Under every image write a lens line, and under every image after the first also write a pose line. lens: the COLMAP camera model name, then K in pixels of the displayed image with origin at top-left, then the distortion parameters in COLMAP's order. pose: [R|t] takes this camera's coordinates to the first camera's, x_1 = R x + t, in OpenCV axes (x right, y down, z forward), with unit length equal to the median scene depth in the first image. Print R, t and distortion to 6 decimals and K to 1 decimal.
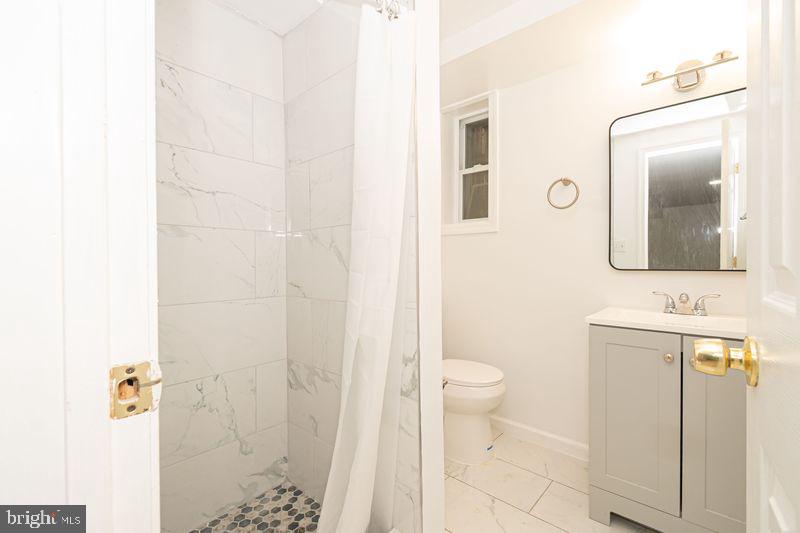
lens RADIAL K [[352.0, 0, 399.5], [0, 352.0, 264.1], [0, 0, 1]] dist [0.000633, -0.000347]
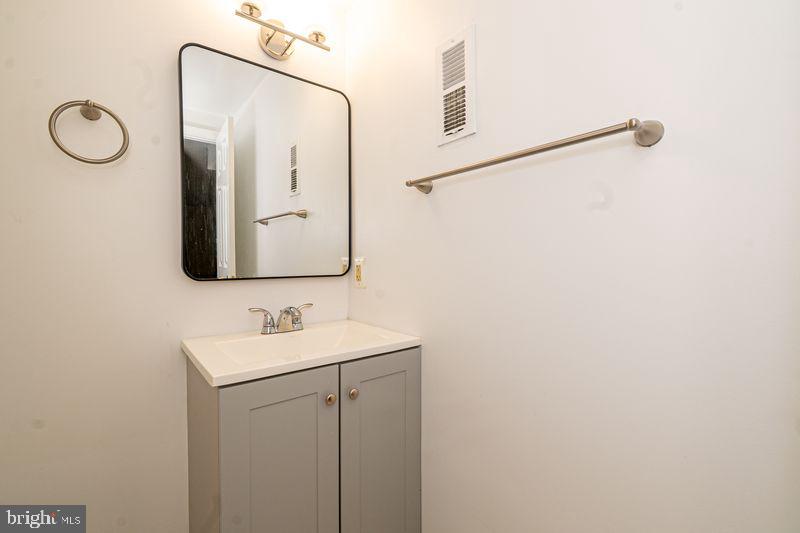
lens RADIAL K [[352.0, 0, 399.5], [0, 352.0, 266.6], [0, 0, 1]] dist [0.000633, -0.000347]
pose [[0.171580, -0.014030, 0.985070, 0.054880], [0.008472, 0.999883, 0.012765, -0.015674], [-0.985134, 0.006155, 0.171679, 0.576668]]
